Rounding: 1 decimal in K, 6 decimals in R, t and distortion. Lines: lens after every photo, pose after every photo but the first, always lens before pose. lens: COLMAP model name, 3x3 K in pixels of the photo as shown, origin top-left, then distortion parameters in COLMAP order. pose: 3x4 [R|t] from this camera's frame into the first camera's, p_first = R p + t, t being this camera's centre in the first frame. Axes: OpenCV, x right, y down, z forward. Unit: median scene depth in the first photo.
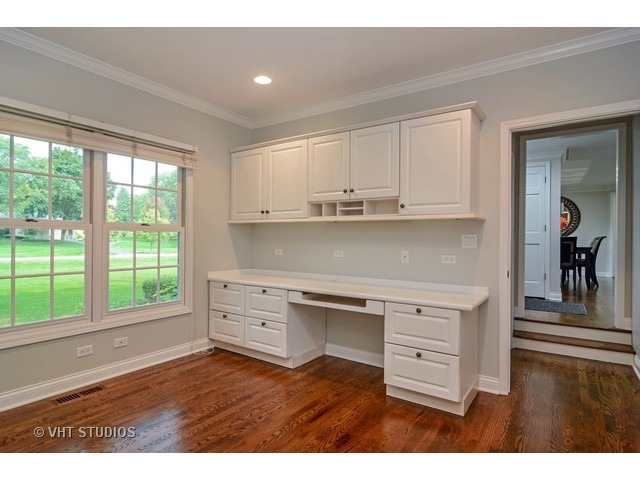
lens RADIAL K [[352.4, 0, 320.9], [0, 352.4, 236.0], [0, 0, 1]] dist [-0.002936, 0.000438]
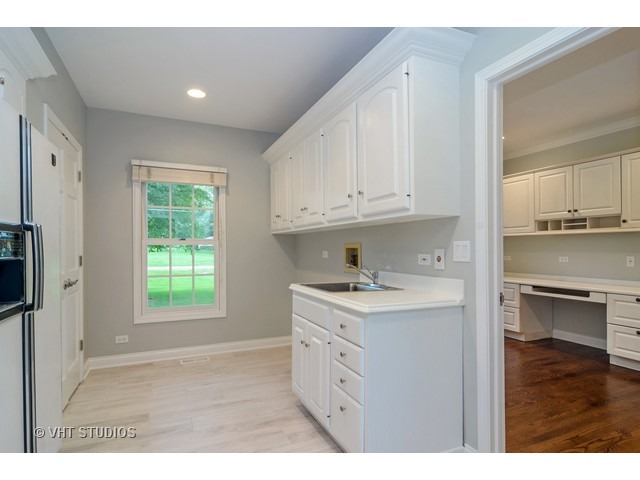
lens RADIAL K [[352.4, 0, 315.5], [0, 352.4, 242.3], [0, 0, 1]] dist [-0.002936, 0.000438]
pose [[0.849732, -0.011170, -0.527097, -0.045756], [-0.005440, 0.999537, -0.029950, 0.033431], [0.527187, 0.028317, 0.849277, -0.621835]]
